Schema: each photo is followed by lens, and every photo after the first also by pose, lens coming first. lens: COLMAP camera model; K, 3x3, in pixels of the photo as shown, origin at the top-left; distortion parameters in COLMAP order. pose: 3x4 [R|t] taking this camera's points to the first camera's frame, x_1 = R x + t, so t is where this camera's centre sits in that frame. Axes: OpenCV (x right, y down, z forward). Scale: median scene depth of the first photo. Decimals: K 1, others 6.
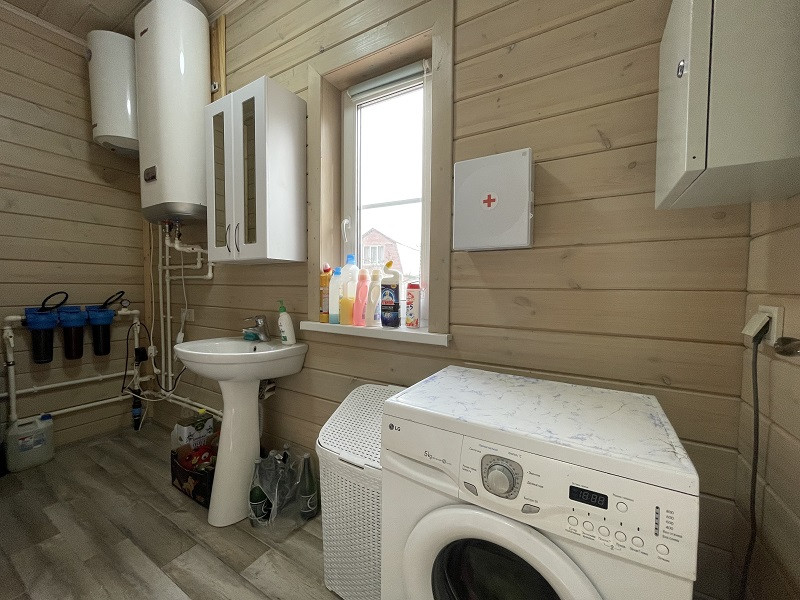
lens RADIAL K [[323.2, 0, 402.1], [0, 323.2, 298.9], [0, 0, 1]] dist [-0.002380, -0.000661]
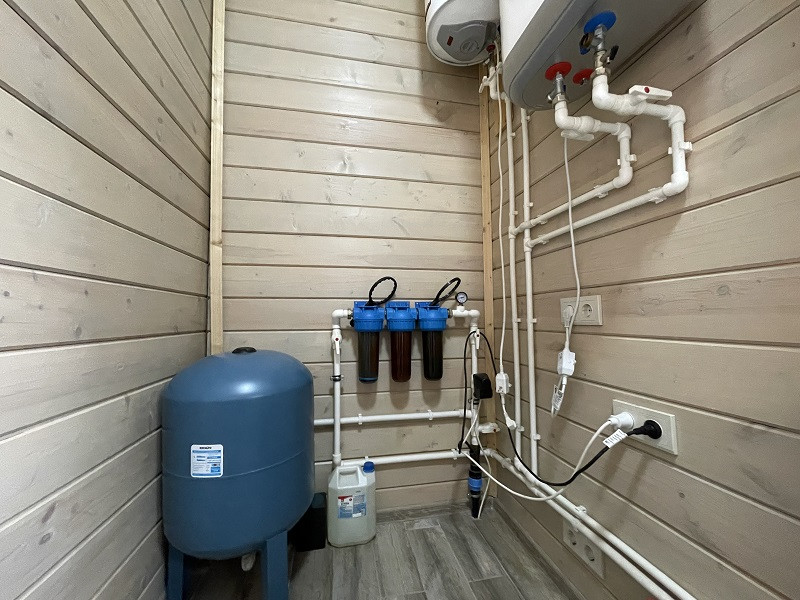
lens RADIAL K [[323.2, 0, 399.4], [0, 323.2, 301.7], [0, 0, 1]] dist [-0.002380, -0.000661]
pose [[0.671092, -0.052790, -0.739492, -0.508262], [-0.018093, 0.995998, -0.087520, 0.080758], [0.741153, 0.072113, 0.667452, 0.528509]]
